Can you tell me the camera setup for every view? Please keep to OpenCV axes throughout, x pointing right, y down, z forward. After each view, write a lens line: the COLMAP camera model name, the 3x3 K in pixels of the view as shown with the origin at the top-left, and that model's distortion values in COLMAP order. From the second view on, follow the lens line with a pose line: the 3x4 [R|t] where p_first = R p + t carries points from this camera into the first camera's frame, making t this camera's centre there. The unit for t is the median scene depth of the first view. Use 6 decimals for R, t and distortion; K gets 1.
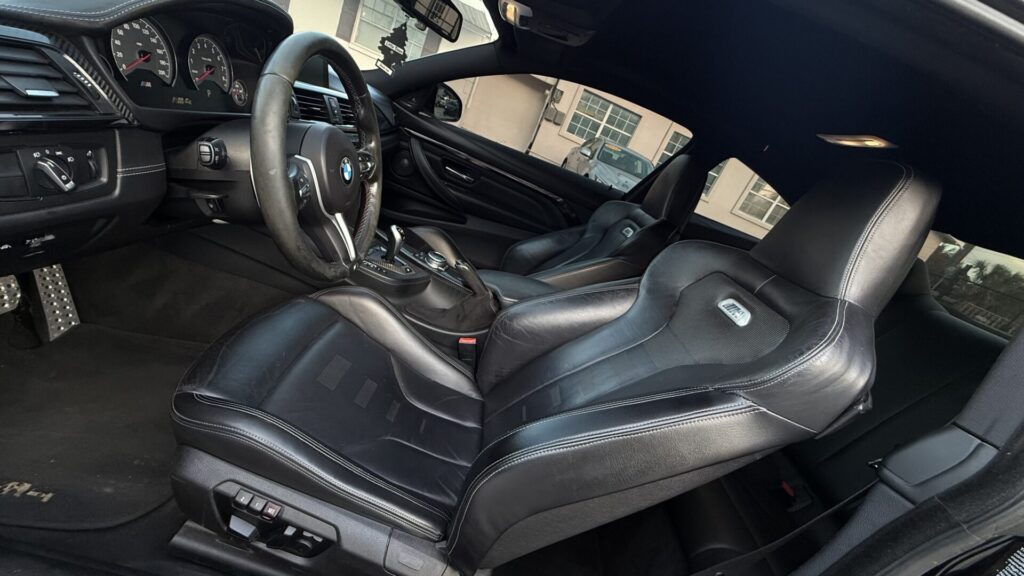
lens RADIAL K [[411.6, 0, 512.0], [0, 411.6, 288.0], [0, 0, 1]] dist [-0.000368, 0.000066]
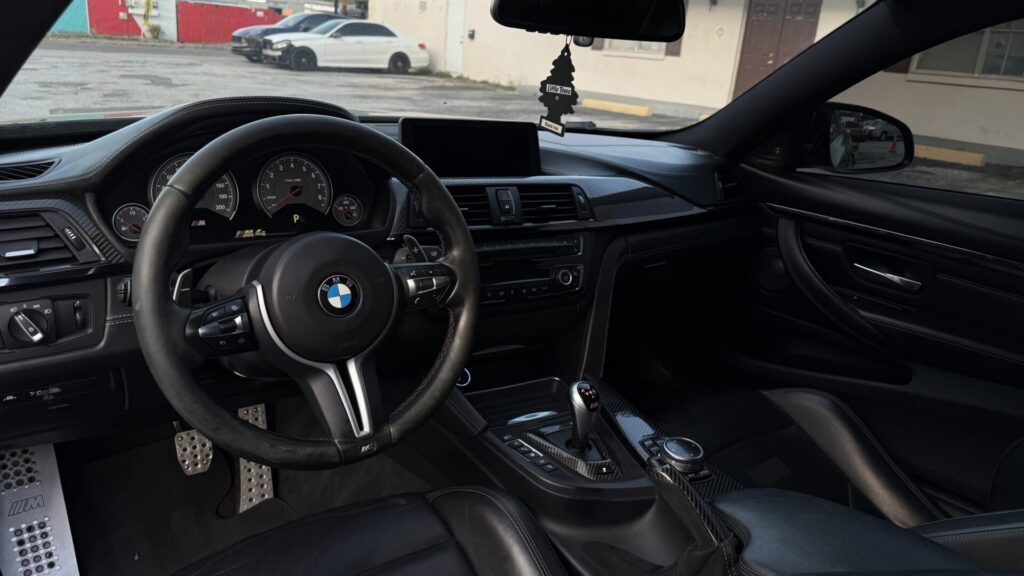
lens RADIAL K [[742.2, 0, 512.0], [0, 742.2, 288.0], [0, 0, 1]] dist [-0.002493, -0.004367]
pose [[0.624378, -0.102030, -0.774430, 0.667868], [-0.122321, 0.966429, -0.225946, -0.063744], [0.771486, 0.235805, 0.590936, 0.513089]]
